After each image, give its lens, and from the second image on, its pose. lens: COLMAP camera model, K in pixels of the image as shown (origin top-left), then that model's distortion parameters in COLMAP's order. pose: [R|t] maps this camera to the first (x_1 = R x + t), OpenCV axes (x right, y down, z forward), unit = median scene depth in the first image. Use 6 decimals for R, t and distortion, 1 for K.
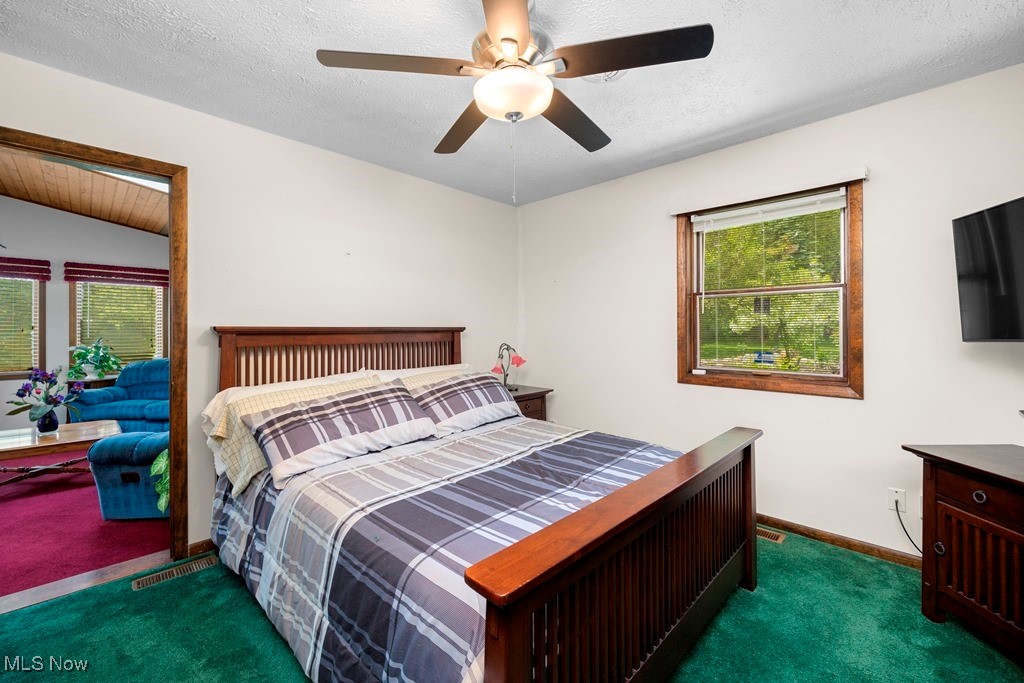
lens RADIAL K [[412.8, 0, 512.0], [0, 412.8, 341.5], [0, 0, 1]] dist [-0.003042, -0.000514]
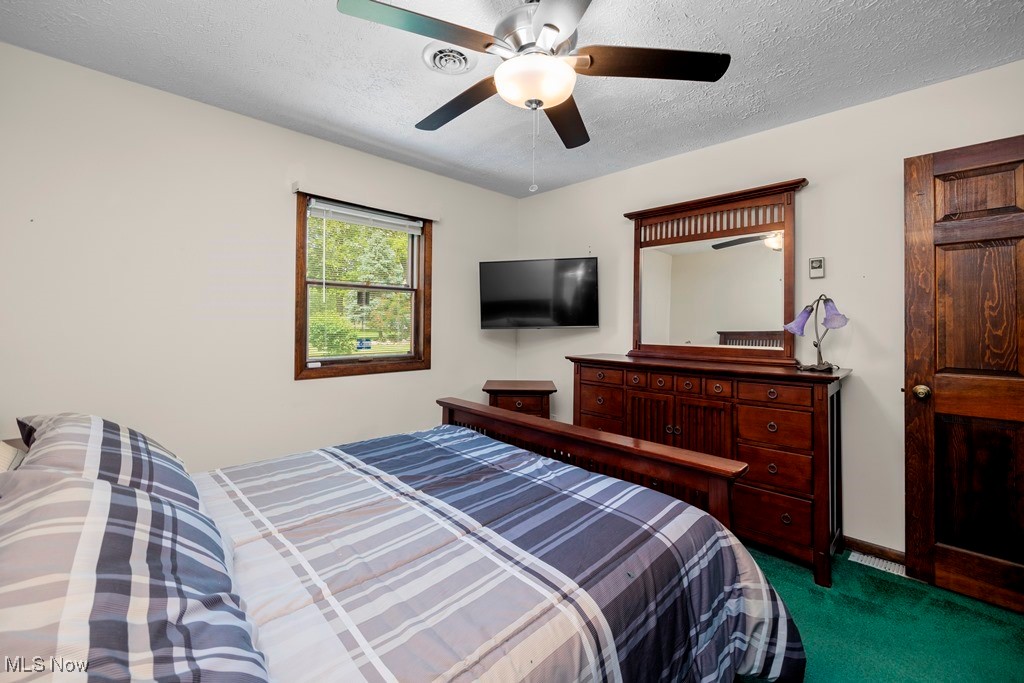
lens RADIAL K [[419.2, 0, 514.9], [0, 419.2, 326.4], [0, 0, 1]] dist [-0.001992, -0.000182]
pose [[0.009459, -0.006077, 0.999937, -0.792547], [0.019651, 0.999790, 0.005891, -0.017799], [-0.999762, 0.019594, 0.009577, 0.827880]]
